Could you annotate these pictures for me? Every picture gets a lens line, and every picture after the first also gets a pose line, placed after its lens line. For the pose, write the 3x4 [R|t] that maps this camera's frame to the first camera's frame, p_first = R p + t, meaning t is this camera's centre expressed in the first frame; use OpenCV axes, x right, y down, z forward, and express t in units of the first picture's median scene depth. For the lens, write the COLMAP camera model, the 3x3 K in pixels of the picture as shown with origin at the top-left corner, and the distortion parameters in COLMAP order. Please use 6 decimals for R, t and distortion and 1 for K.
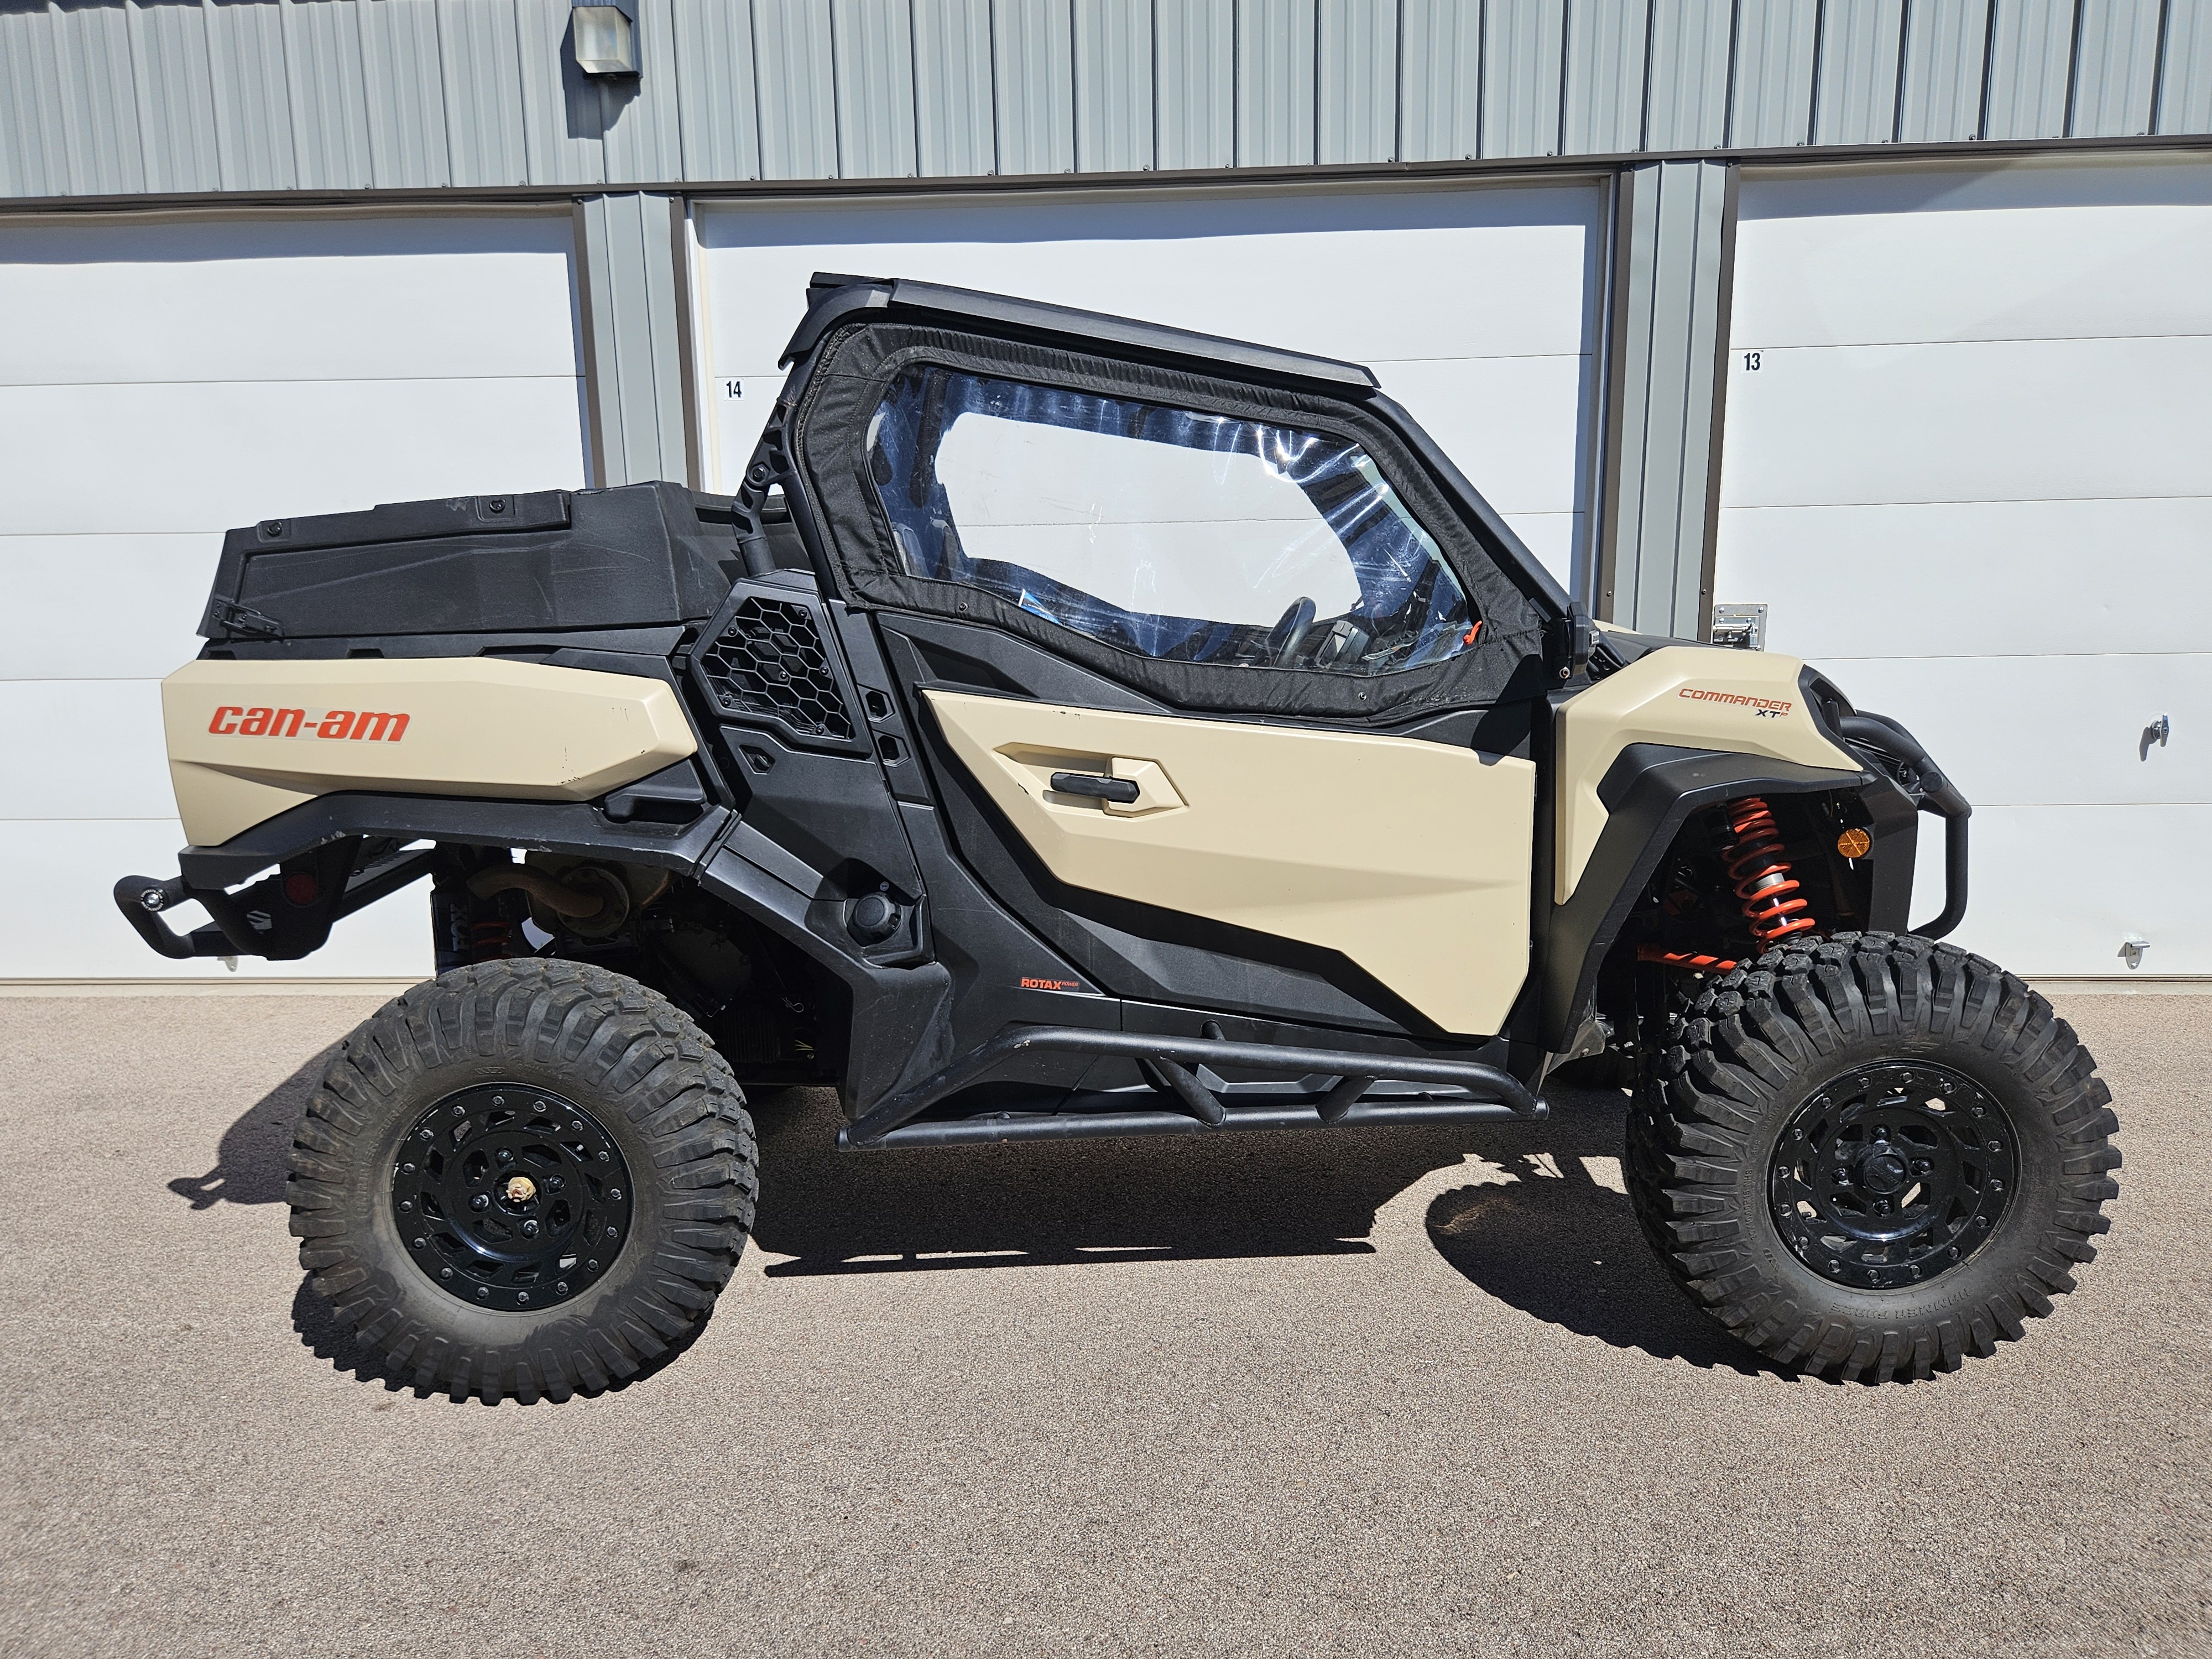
lens RADIAL K [[1615.6, 0, 1106.0], [0, 1615.6, 829.5], [0, 0, 1]] dist [0.095931, -0.142375]
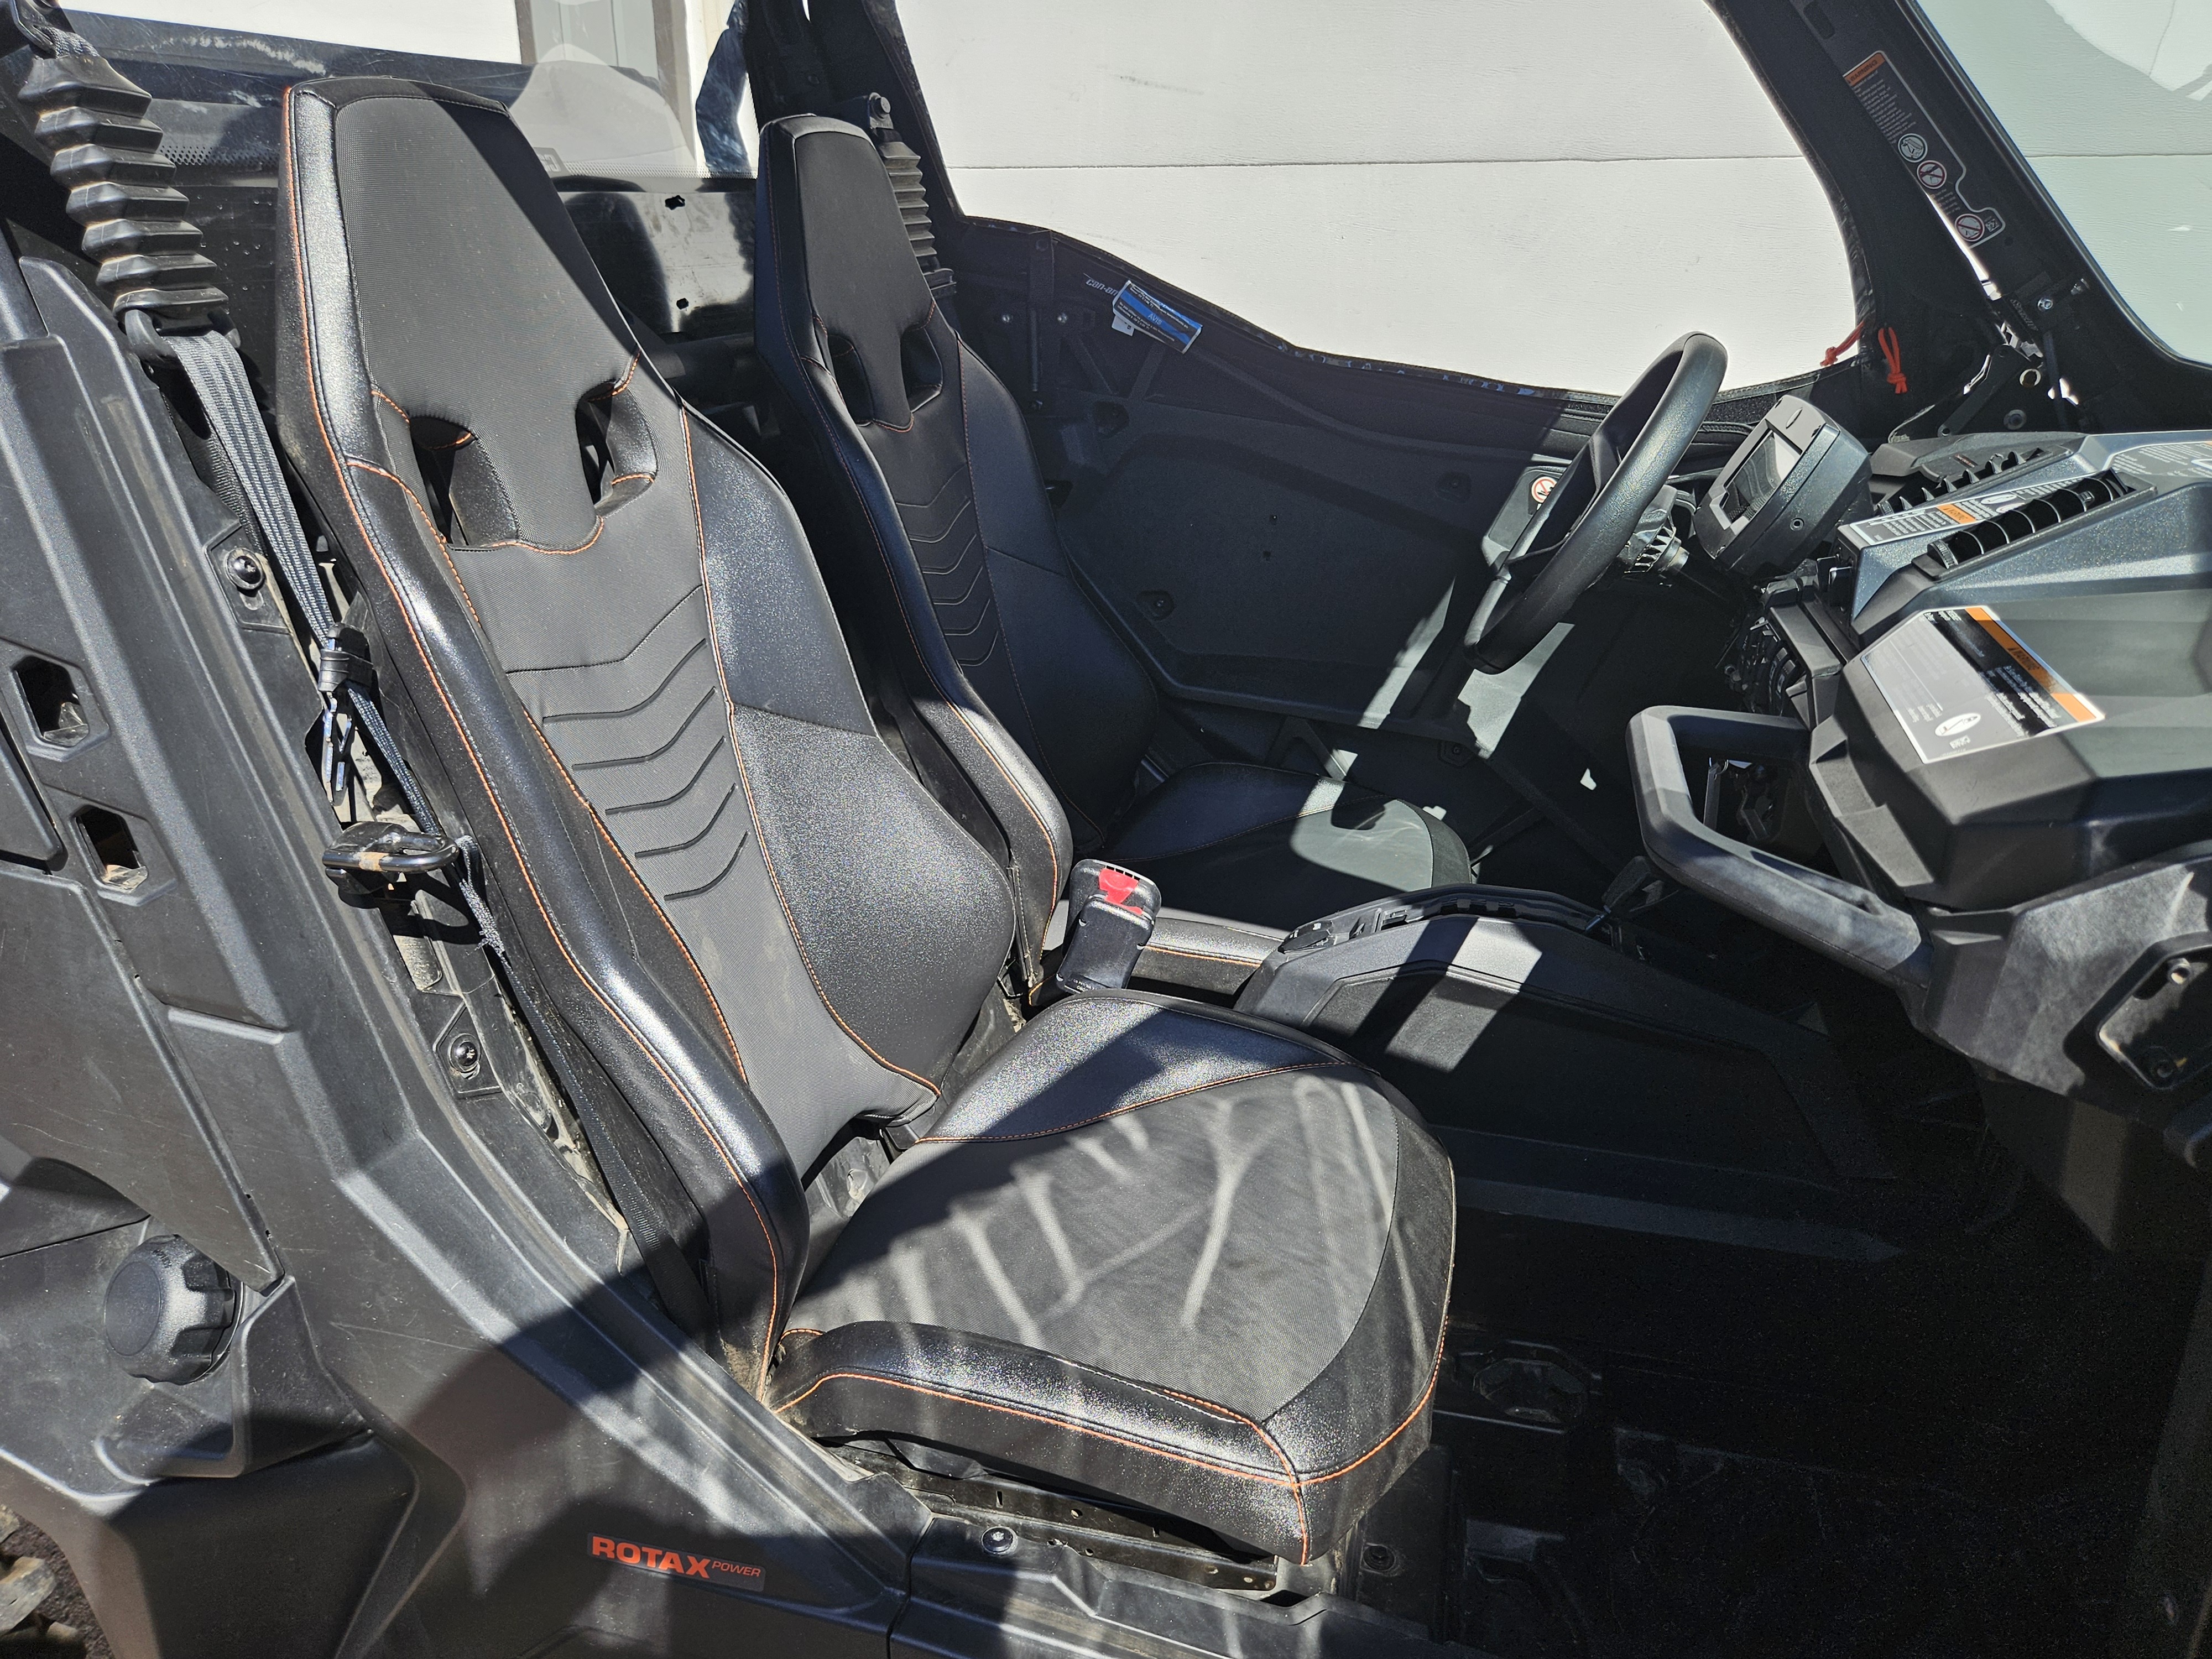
lens RADIAL K [[1615.6, 0, 1106.0], [0, 1615.6, 829.5], [0, 0, 1]] dist [0.095931, -0.142375]
pose [[0.969478, 0.099732, -0.223975, 0.082900], [-0.058635, 0.981332, 0.183166, -0.088314], [0.238062, -0.164443, 0.957228, 0.560985]]
